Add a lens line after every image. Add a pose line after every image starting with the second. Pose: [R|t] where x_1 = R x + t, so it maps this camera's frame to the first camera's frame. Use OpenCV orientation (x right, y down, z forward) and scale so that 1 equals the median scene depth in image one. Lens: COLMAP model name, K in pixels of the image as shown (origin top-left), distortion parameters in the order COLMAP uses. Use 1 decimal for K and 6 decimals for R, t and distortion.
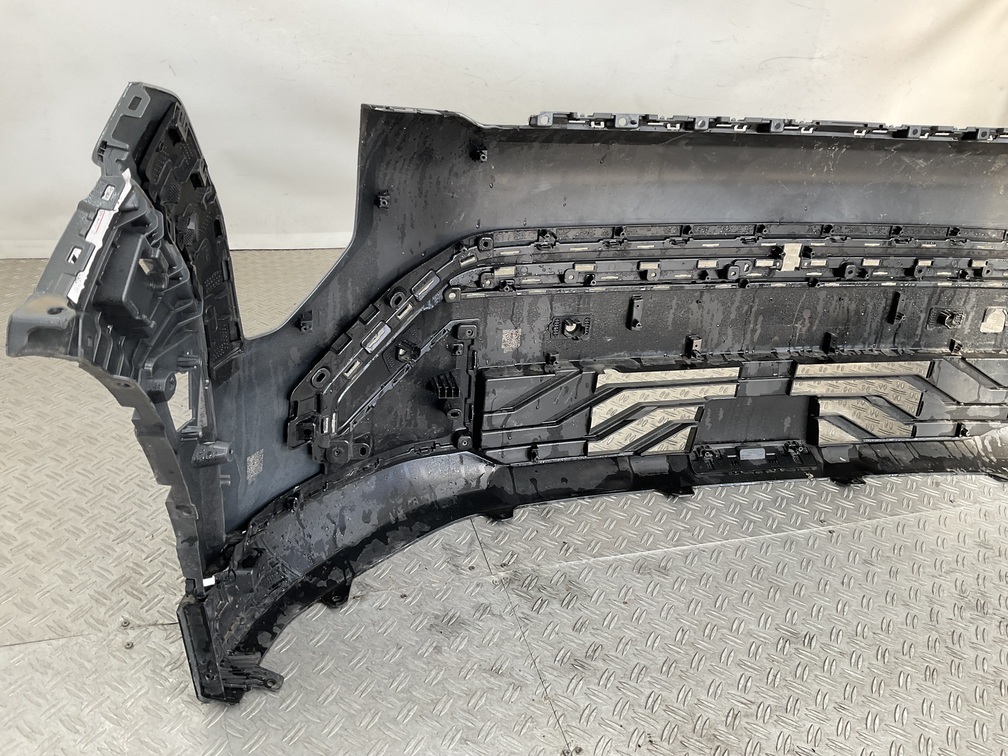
lens RADIAL K [[827.9, 0, 504.0], [0, 827.9, 378.0], [0, 0, 1]] dist [0.123260, -0.256936]
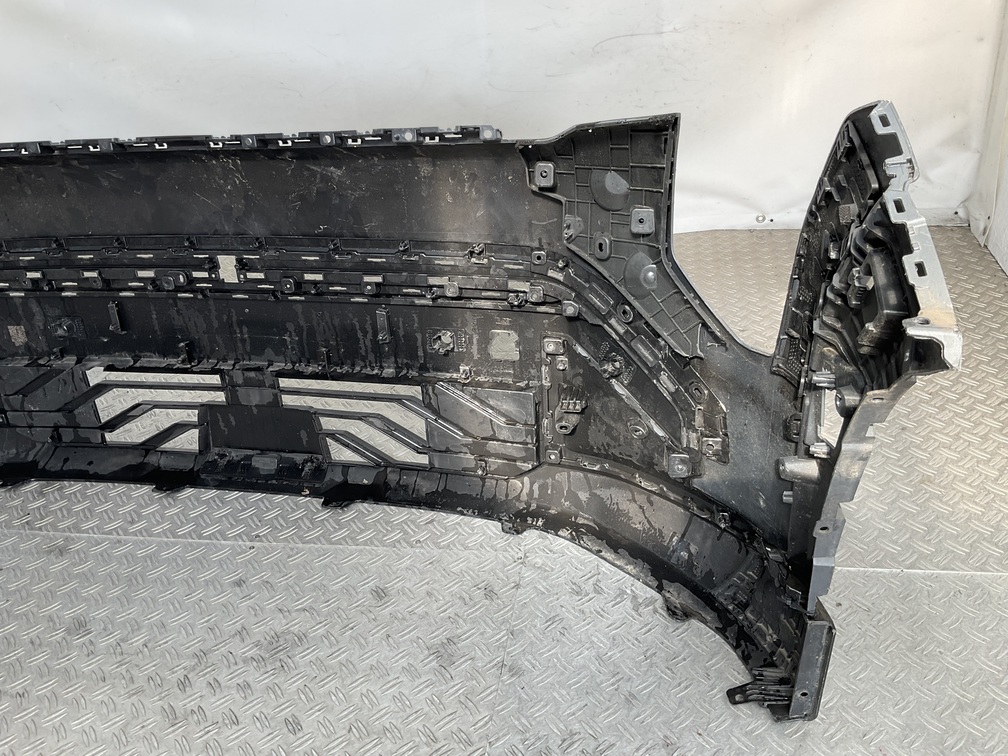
lens RADIAL K [[827.1, 0, 504.0], [0, 827.1, 378.0], [0, 0, 1]] dist [0.136046, -0.291442]
pose [[0.876967, 0.073120, -0.474954, 1.057237], [-0.080781, 0.996723, 0.004292, -0.041124], [0.473712, 0.034604, 0.880000, 0.250322]]
